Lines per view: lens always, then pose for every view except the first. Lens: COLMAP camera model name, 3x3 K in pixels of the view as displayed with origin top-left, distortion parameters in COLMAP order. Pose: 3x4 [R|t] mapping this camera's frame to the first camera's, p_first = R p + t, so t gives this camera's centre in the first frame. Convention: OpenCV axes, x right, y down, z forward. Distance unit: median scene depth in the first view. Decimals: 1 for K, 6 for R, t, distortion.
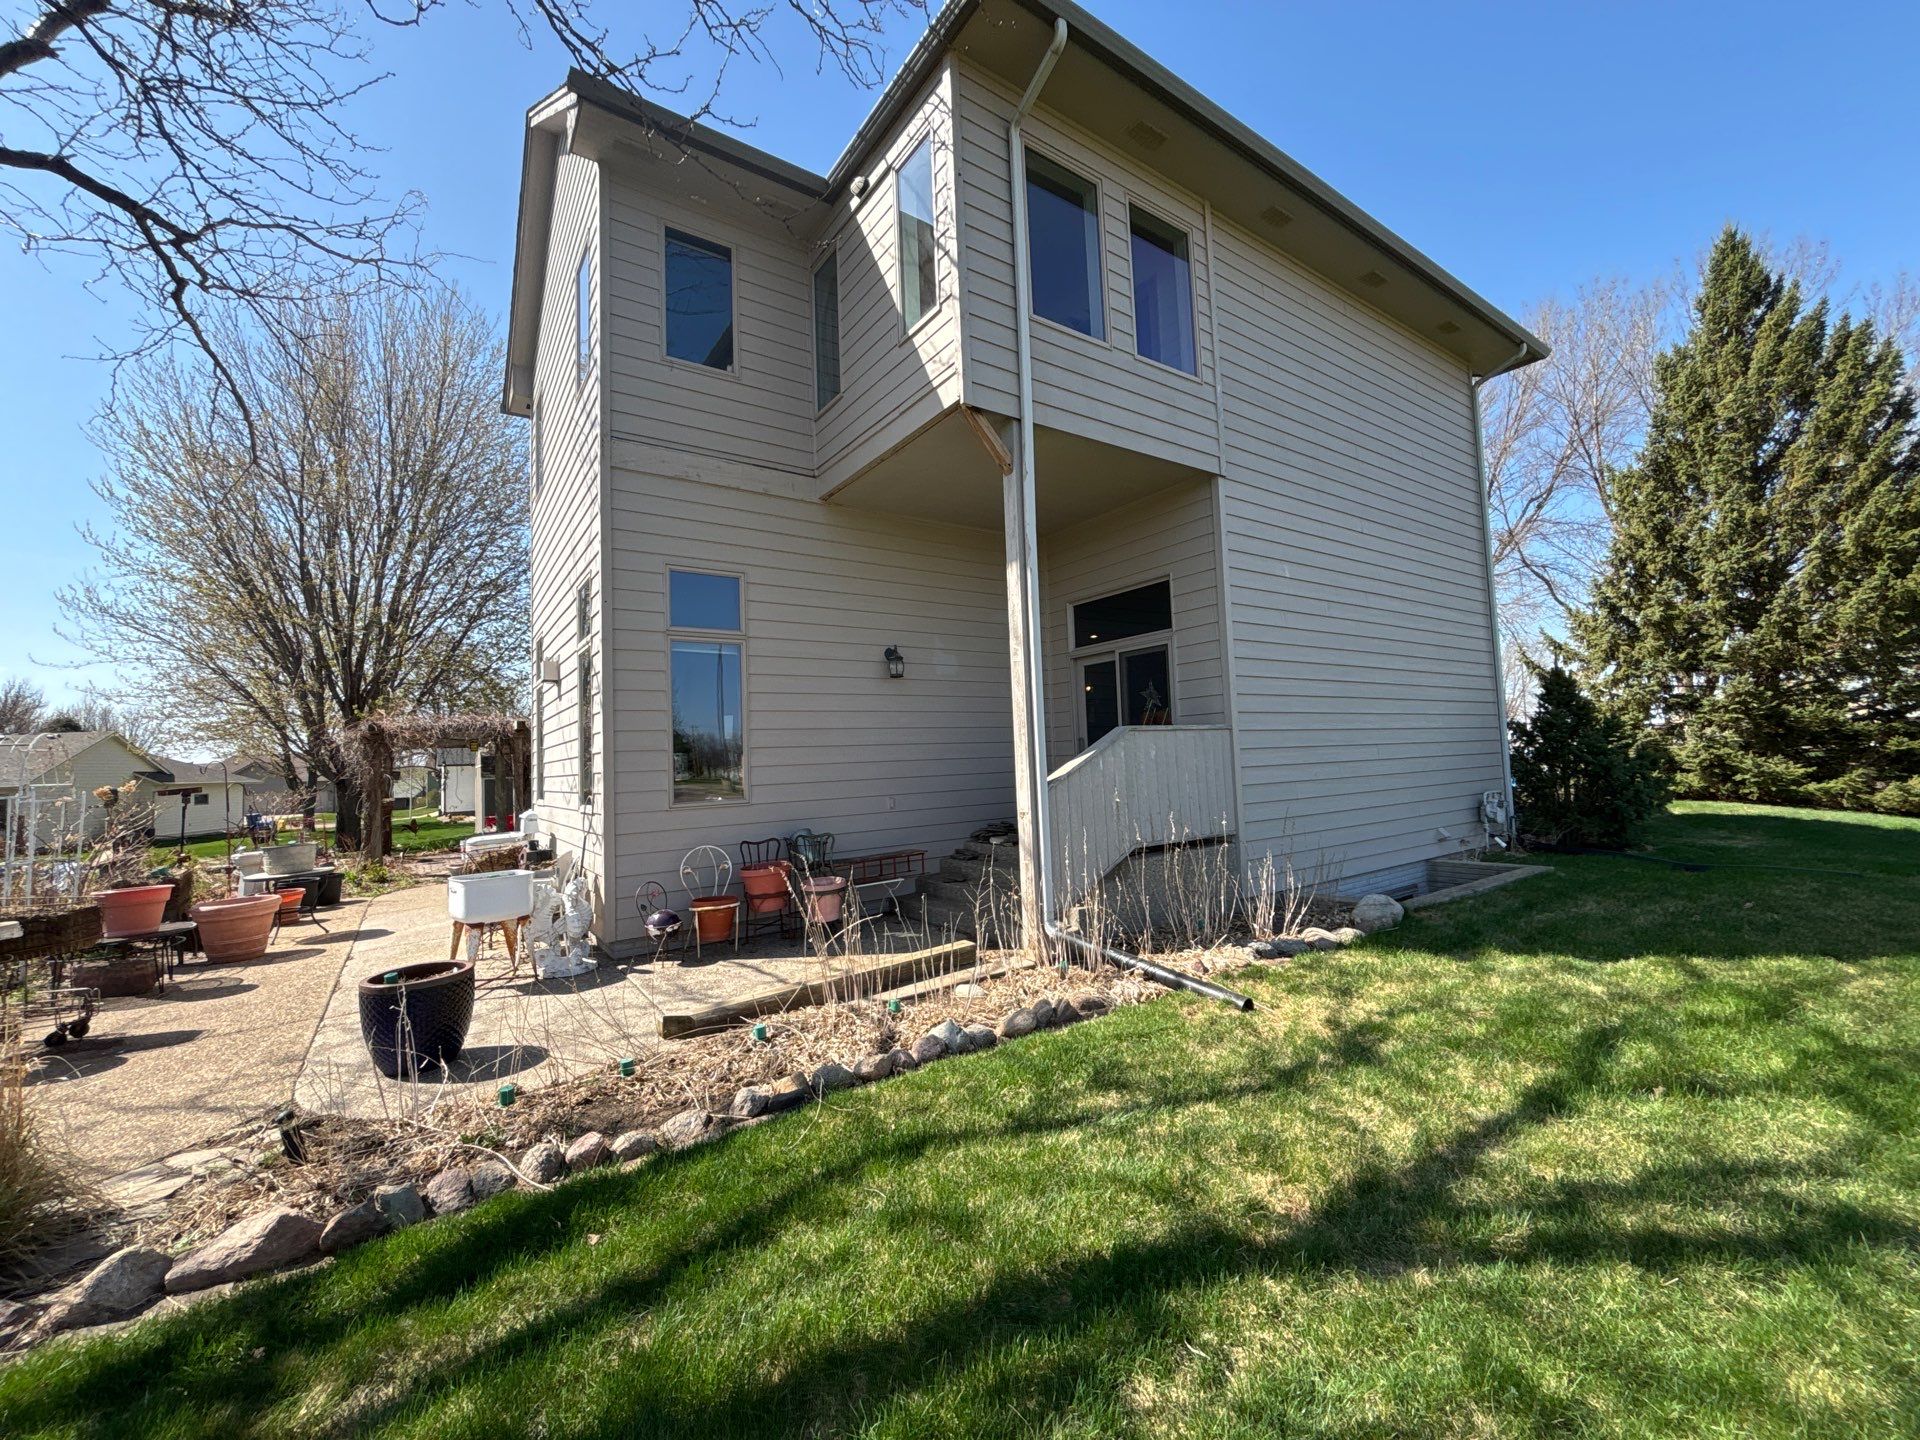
lens RADIAL K [[772.7, 0, 956.9], [0, 772.7, 720.3], [0, 0, 1]] dist [-0.004572, 0.002905]
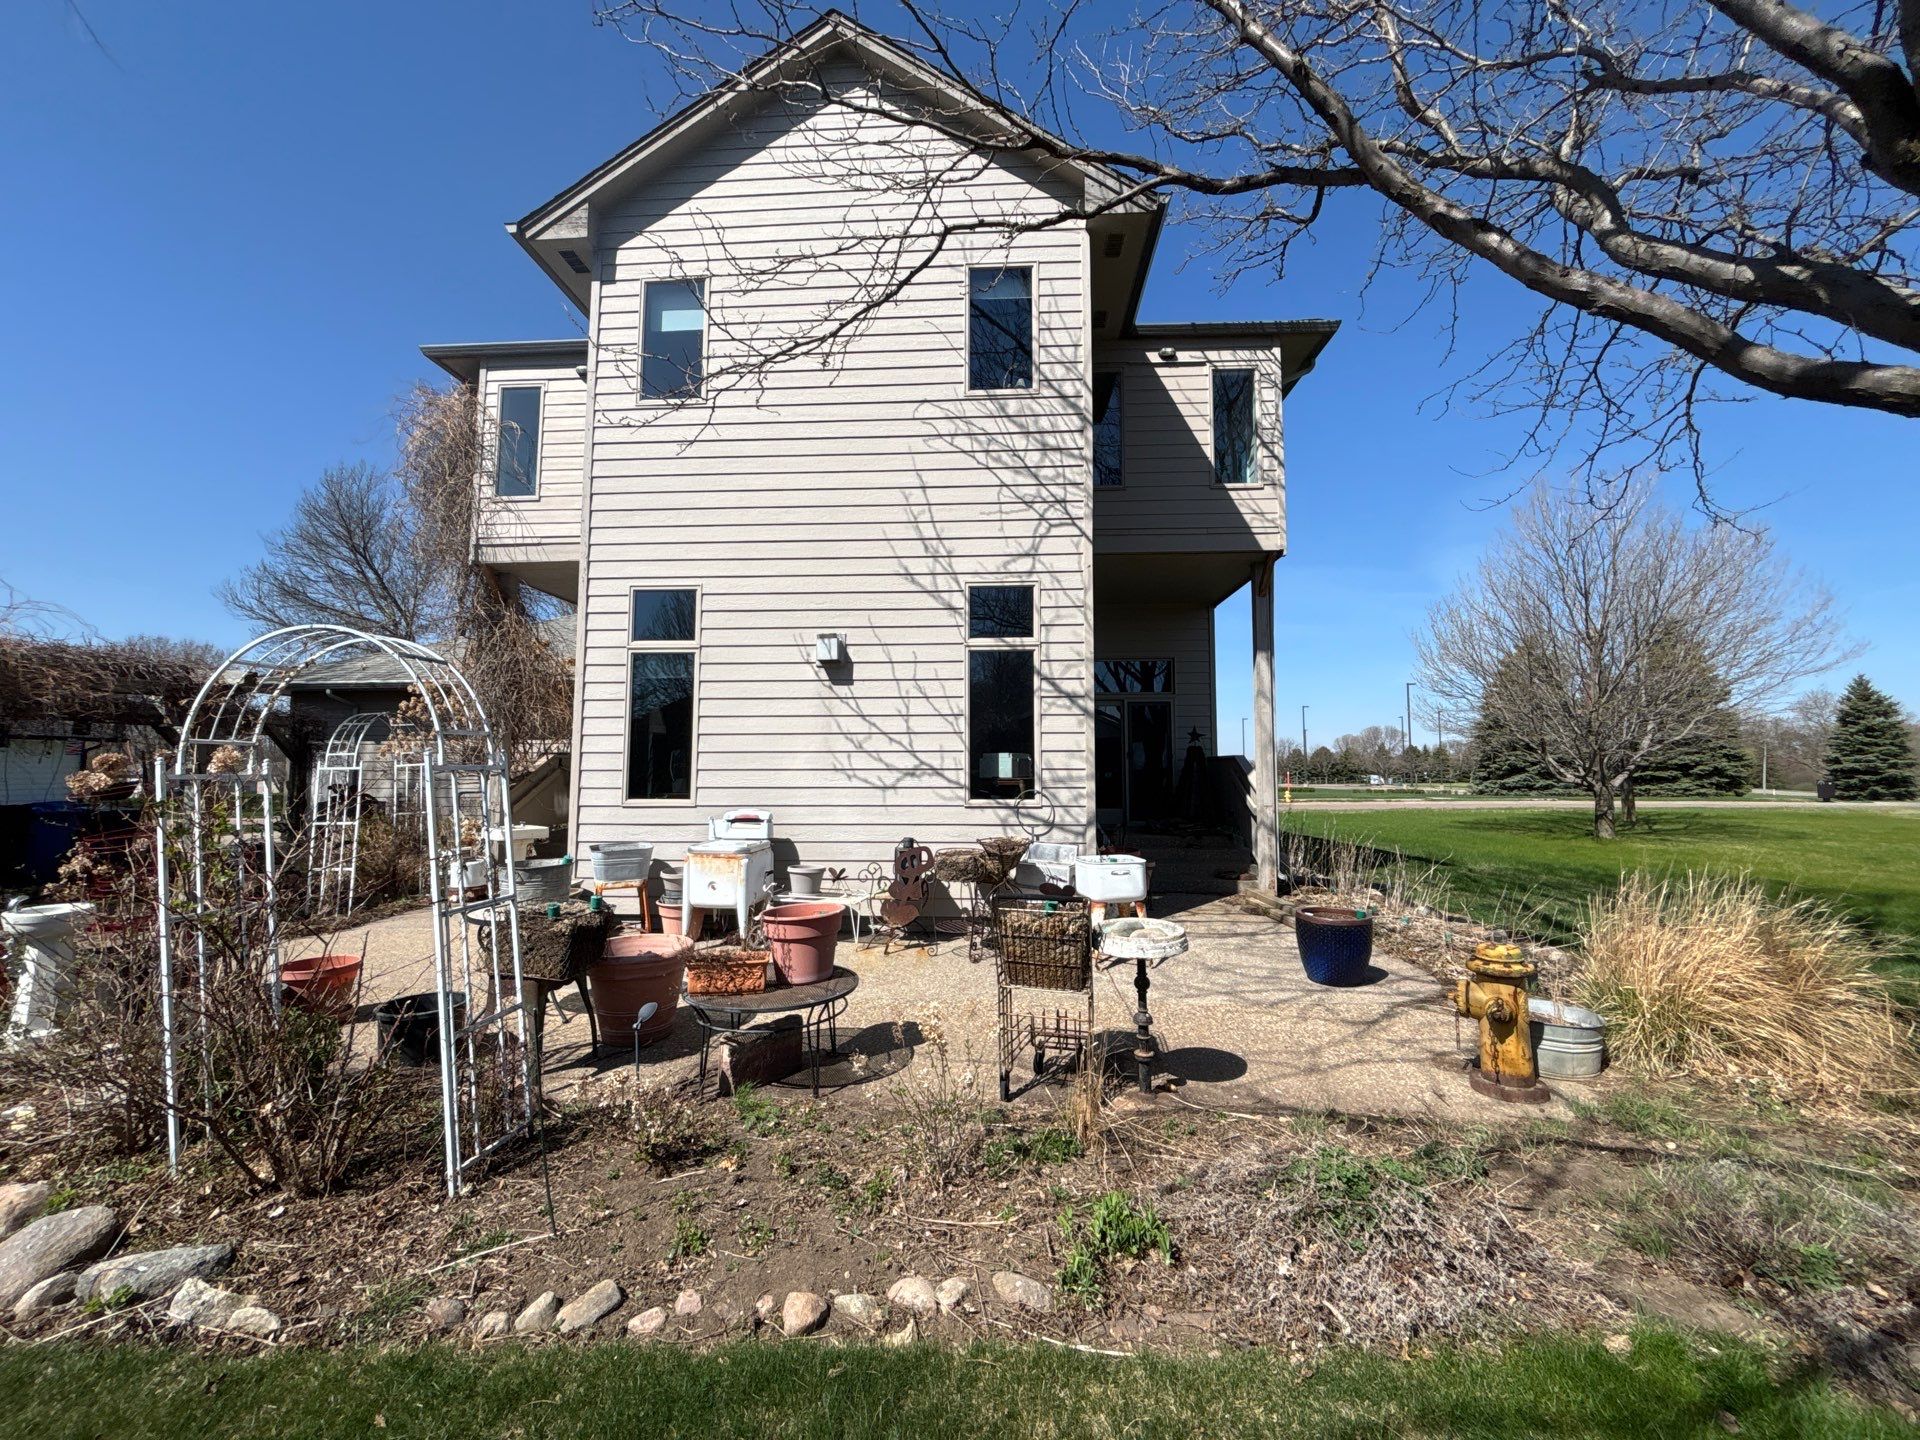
lens RADIAL K [[774.5, 0, 819.8], [0, 774.5, 723.4], [0, 0, 1]] dist [0.026289, -0.000023]
pose [[0.635401, 0.085138, 0.767474, -1.506195], [-0.068129, 0.996208, -0.054108, 0.087140], [-0.769171, -0.017907, 0.638792, 0.557608]]
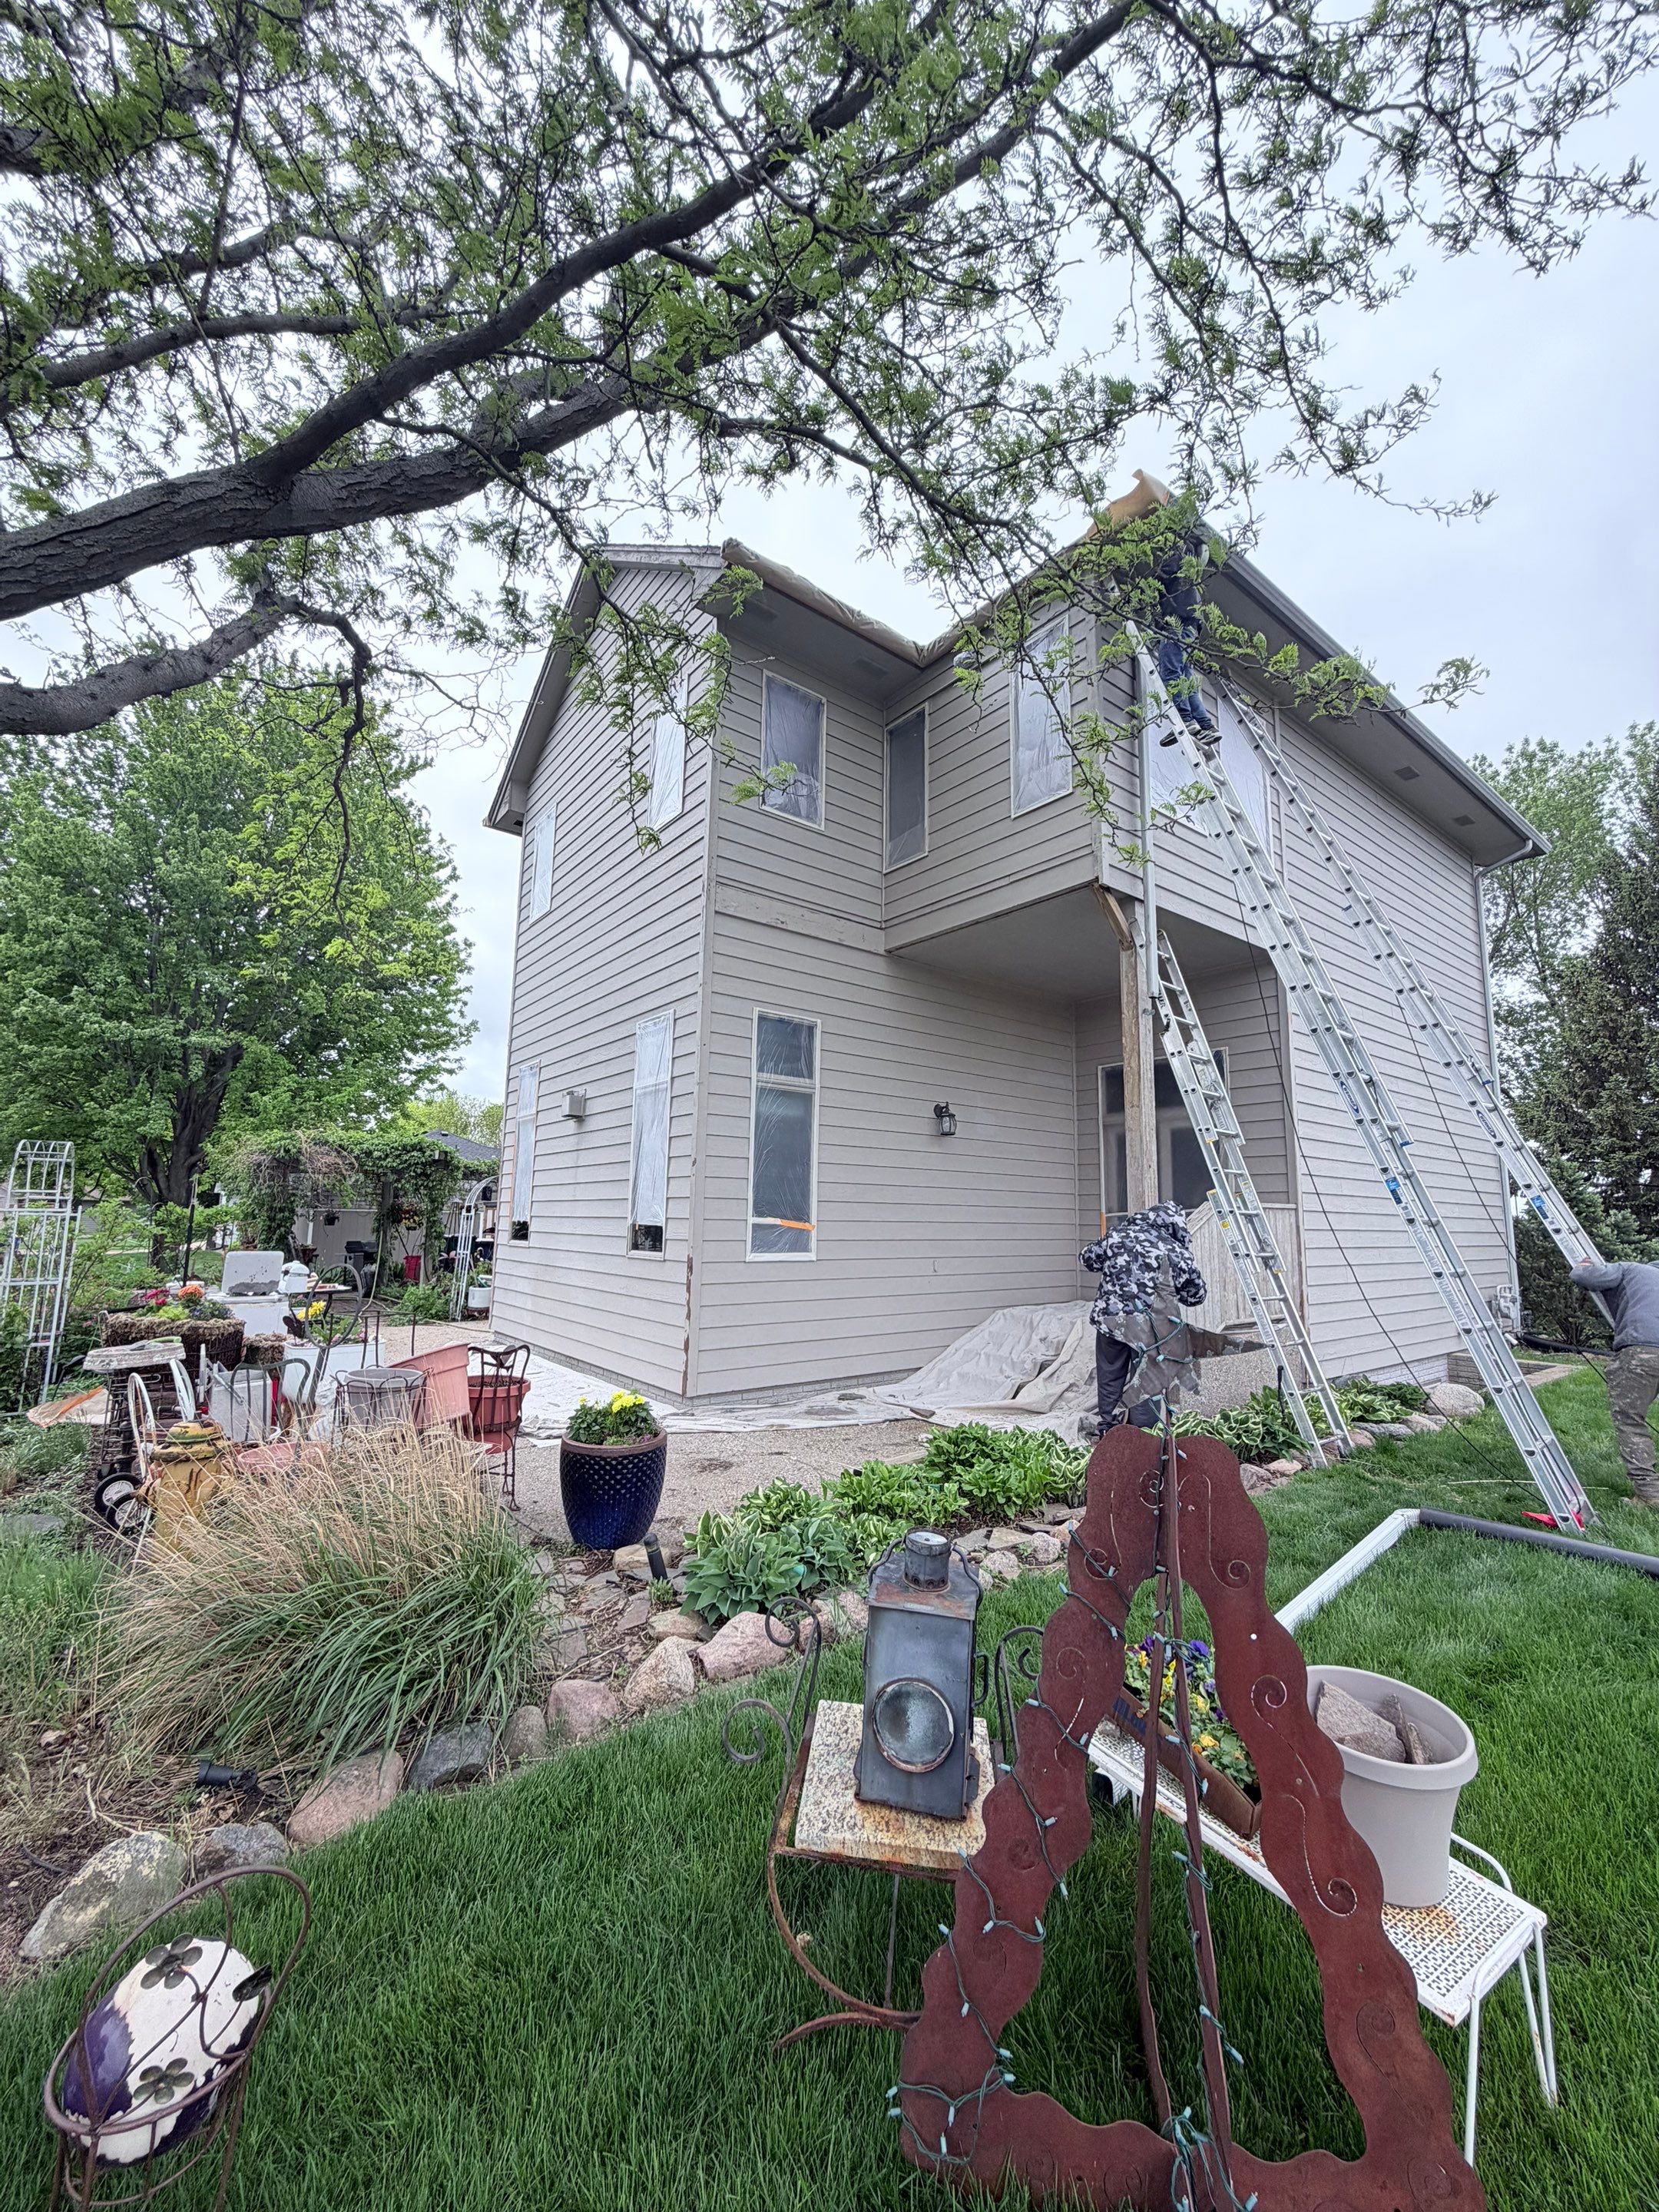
lens RADIAL K [[883.5, 0, 829.7], [0, 883.5, 1099.6], [0, 0, 1]] dist [-0.002354, 0.000670]
pose [[0.997108, 0.061114, 0.045180, -0.313930], [-0.057319, 0.995064, -0.081004, -0.002213], [-0.049907, 0.078180, 0.995689, -0.114968]]
